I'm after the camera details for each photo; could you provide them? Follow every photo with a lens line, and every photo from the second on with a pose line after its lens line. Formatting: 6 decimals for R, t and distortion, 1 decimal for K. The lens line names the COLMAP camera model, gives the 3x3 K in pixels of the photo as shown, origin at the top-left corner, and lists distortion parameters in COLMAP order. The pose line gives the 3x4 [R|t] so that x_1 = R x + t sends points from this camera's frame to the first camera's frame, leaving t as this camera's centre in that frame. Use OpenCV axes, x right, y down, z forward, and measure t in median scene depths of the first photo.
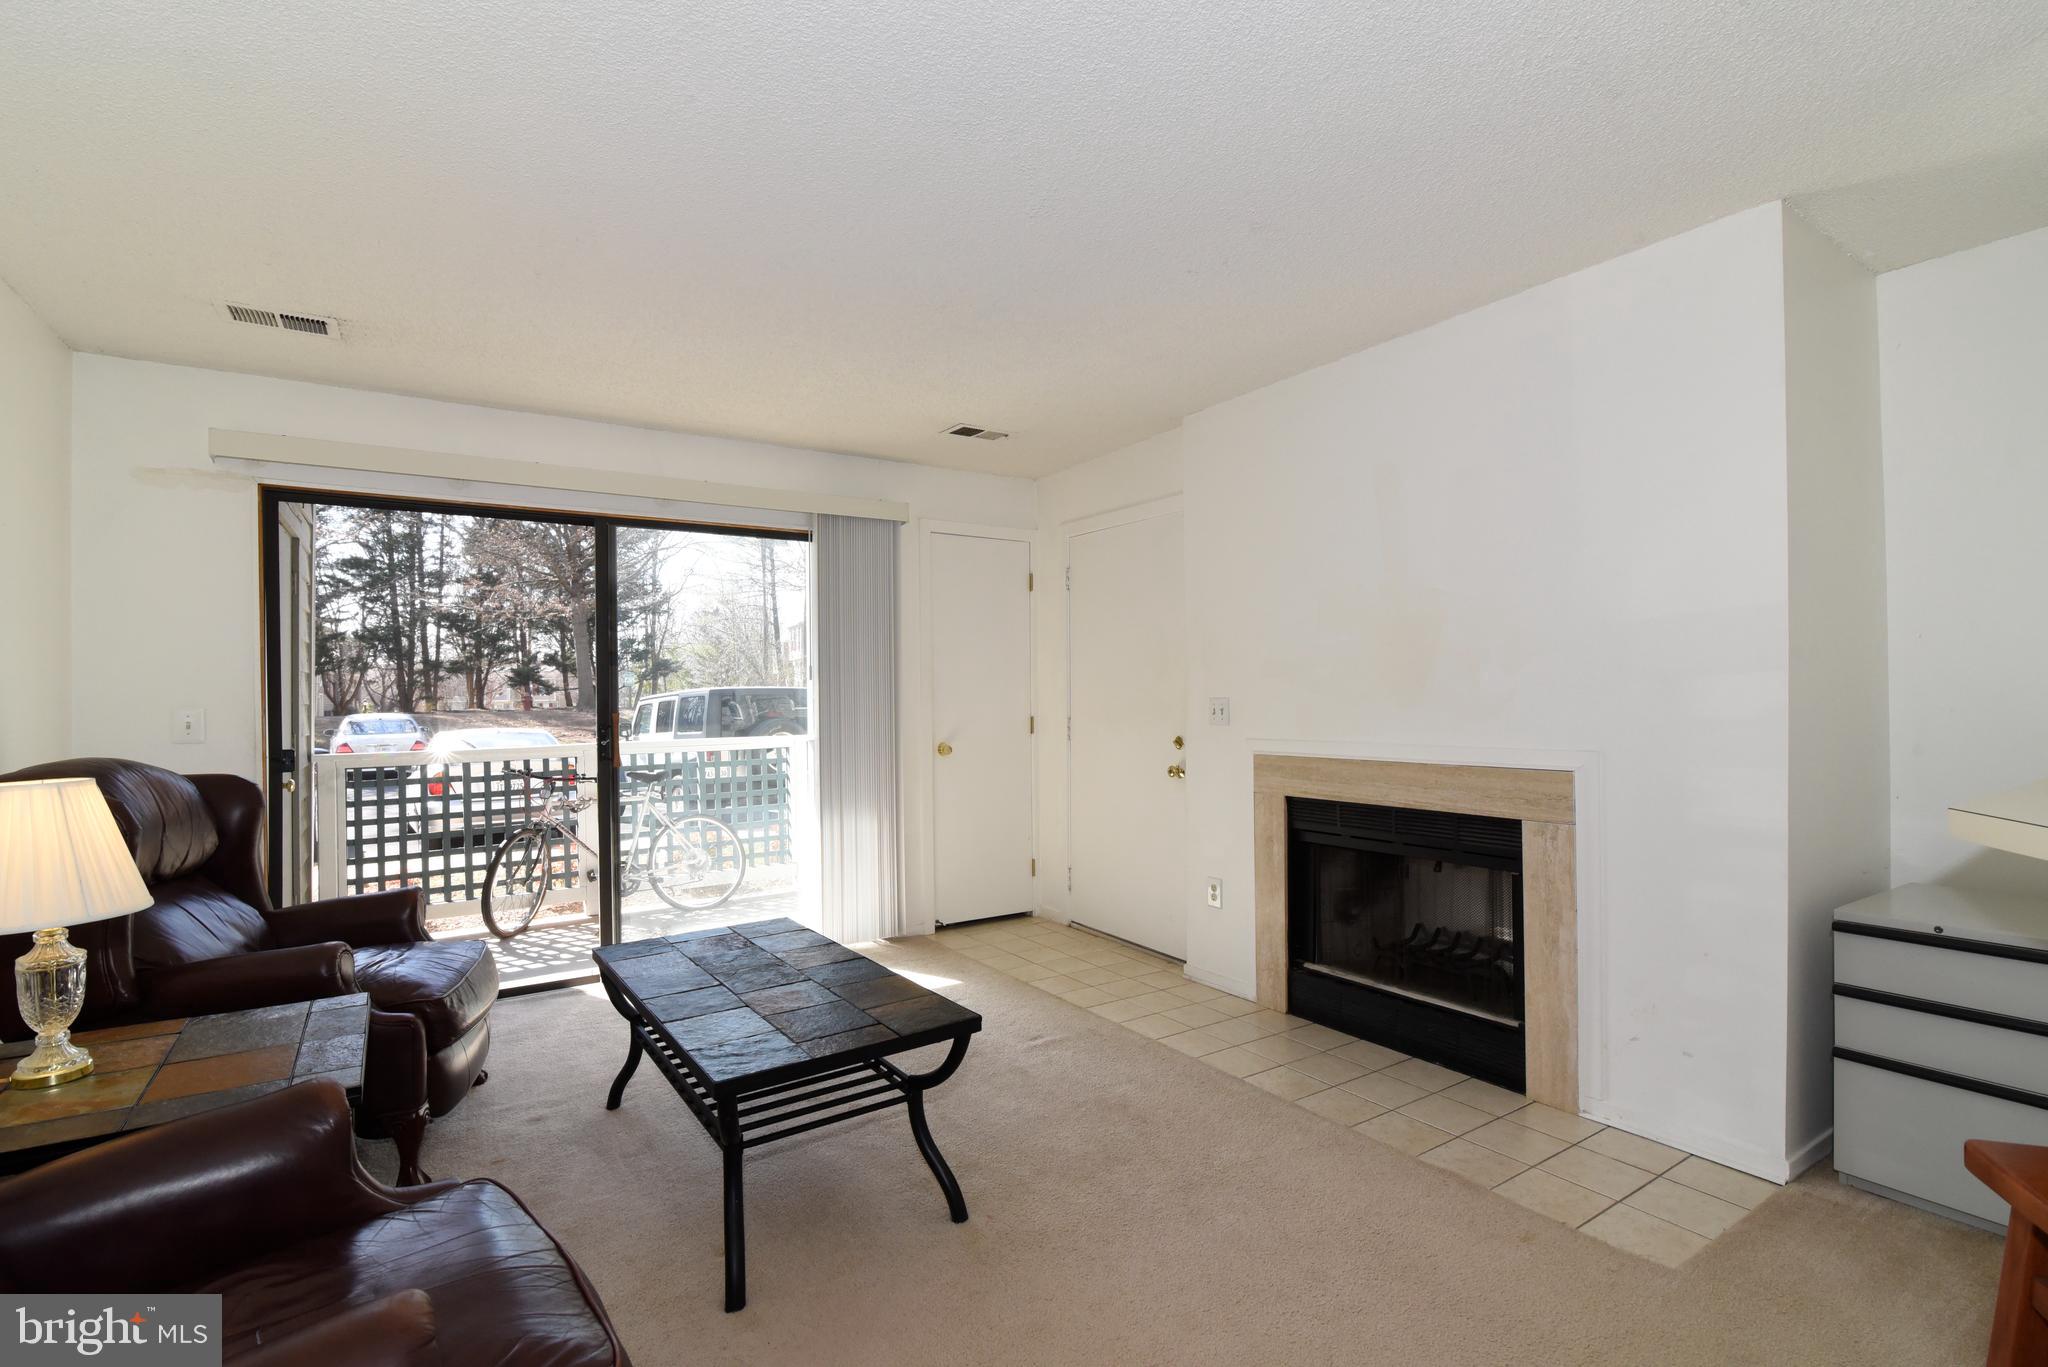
lens RADIAL K [[935.5, 0, 1018.2], [0, 935.5, 693.9], [0, 0, 1]] dist [-0.020832, 0.002060]
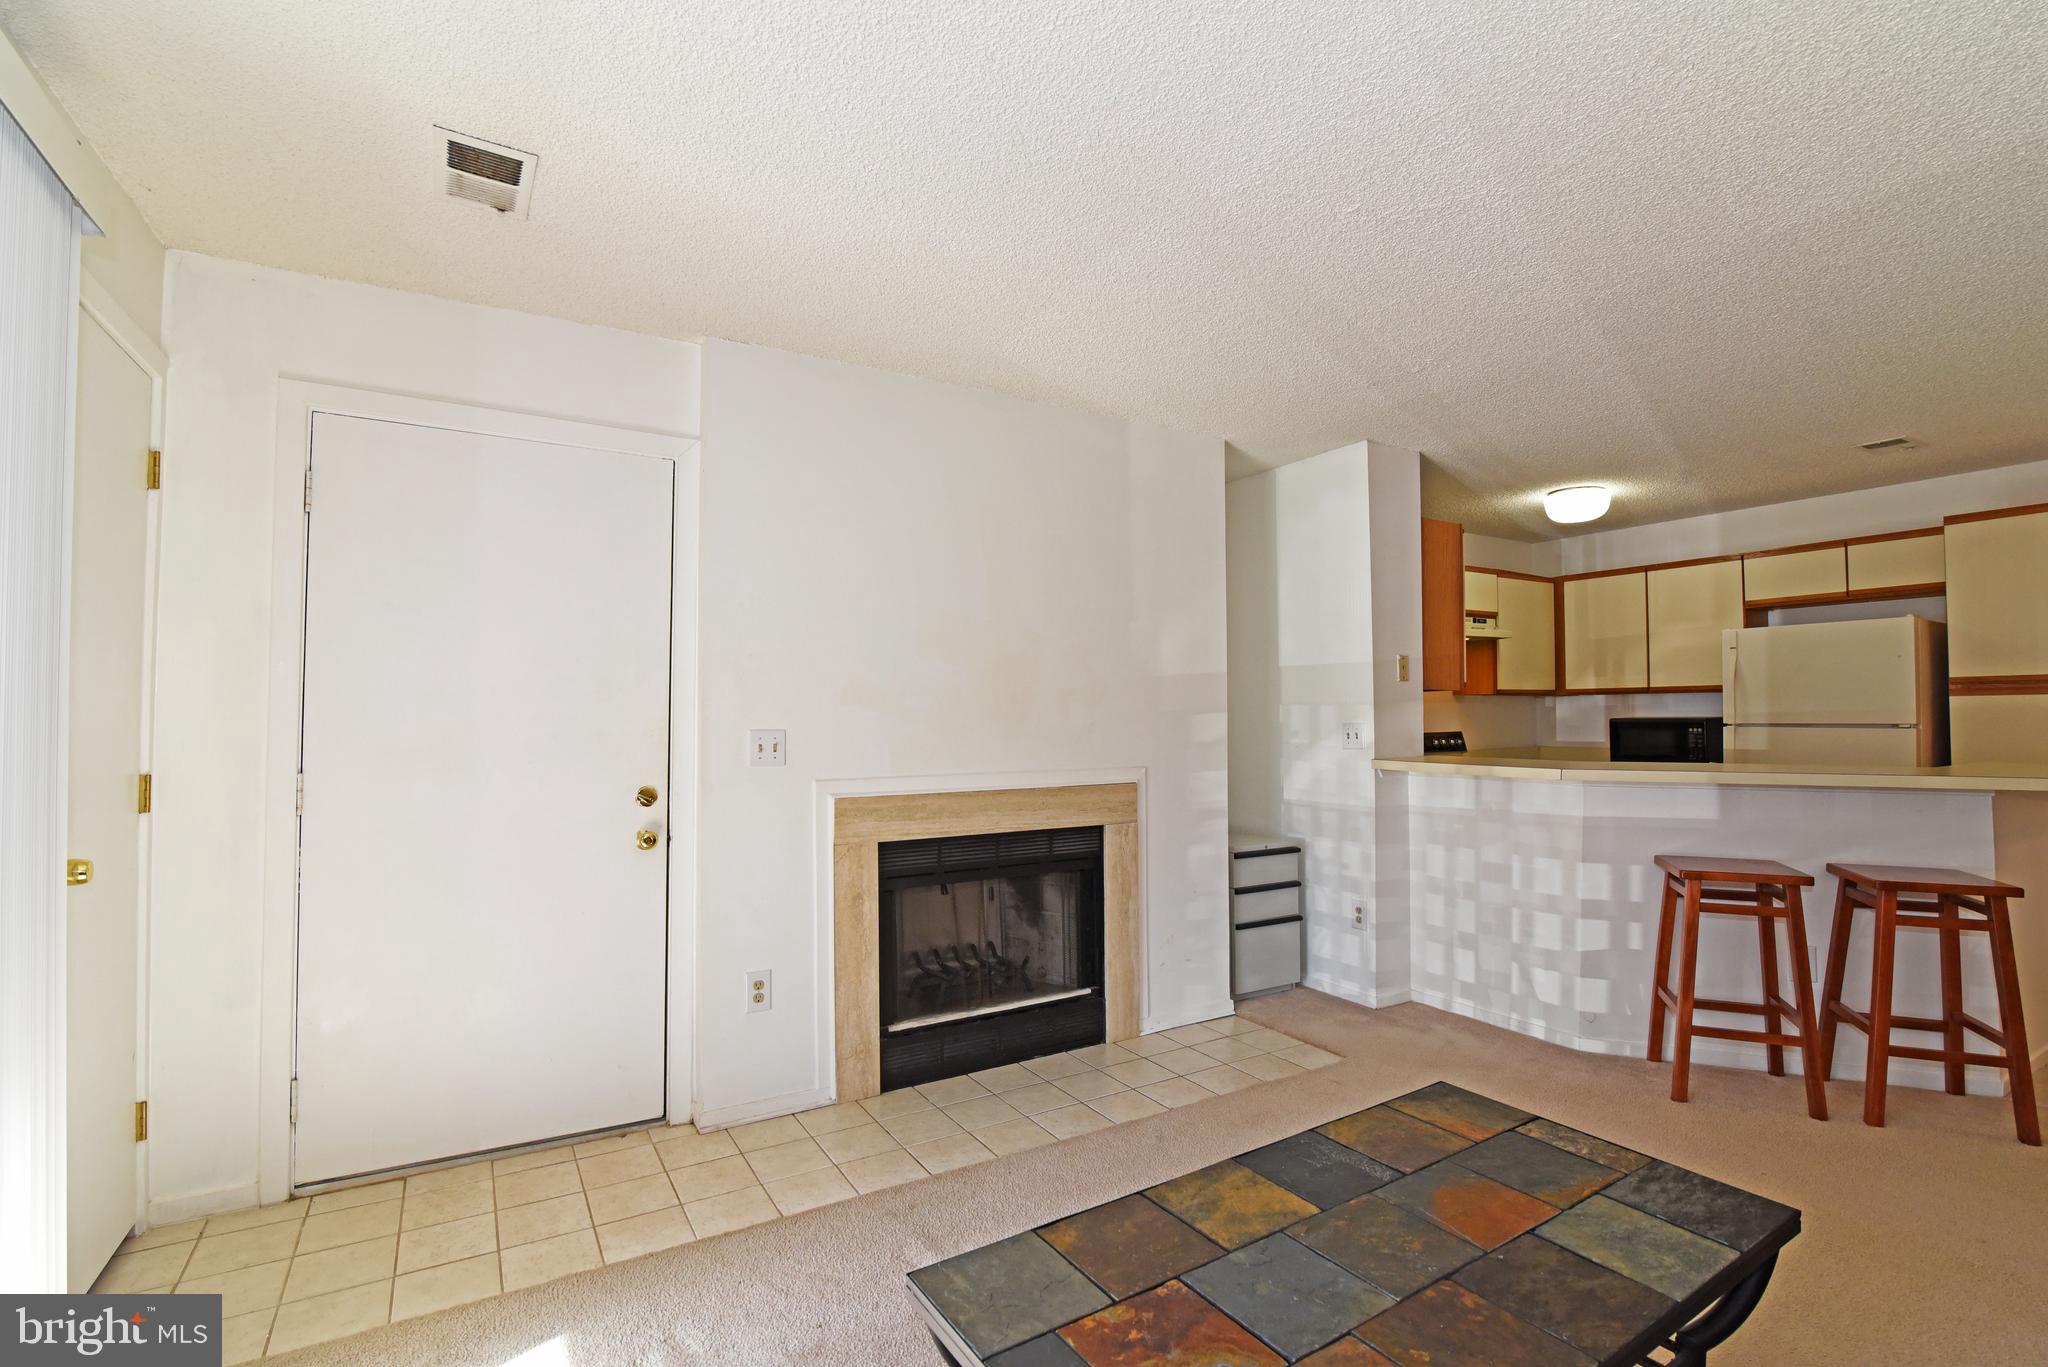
lens RADIAL K [[918.5, 0, 1028.7], [0, 918.5, 695.4], [0, 0, 1]] dist [-0.018277, -0.000057]
pose [[0.035372, 0.036697, 0.998700, -0.490368], [-0.001827, 0.999326, -0.036655, 0.002758], [-0.999373, -0.000528, 0.035416, 0.713453]]
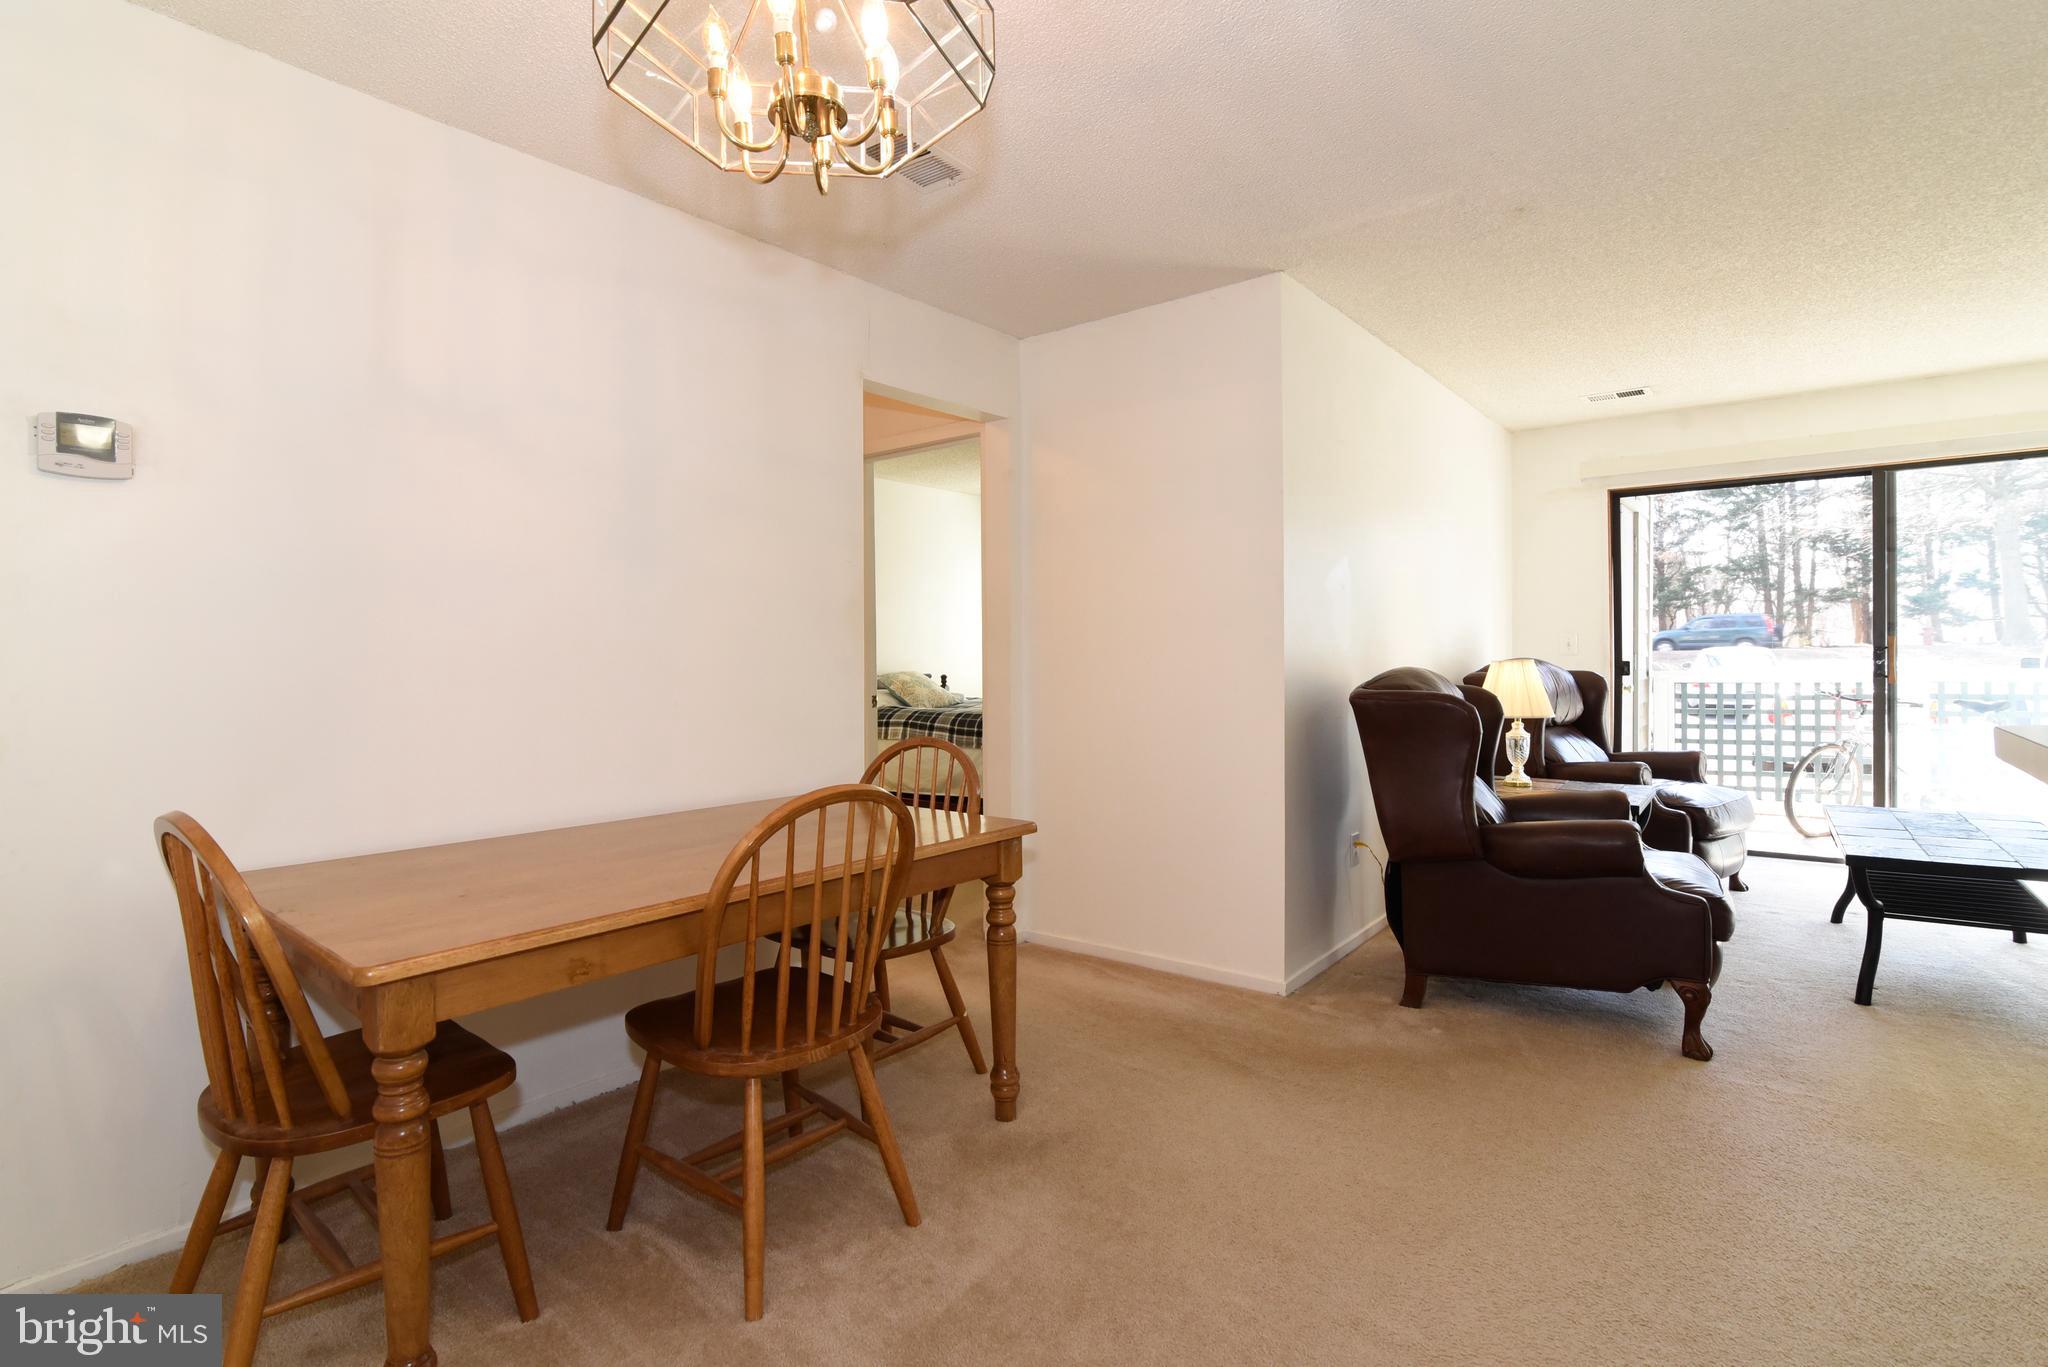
lens RADIAL K [[998.1, 0, 974.1], [0, 998.1, 662.8], [0, 0, 1]] dist [-0.021324, -0.000197]
pose [[0.293431, 0.015839, -0.955849, 0.376242], [0.016740, 0.999624, 0.021703, 0.007407], [0.955834, -0.022369, 0.293056, -0.418951]]
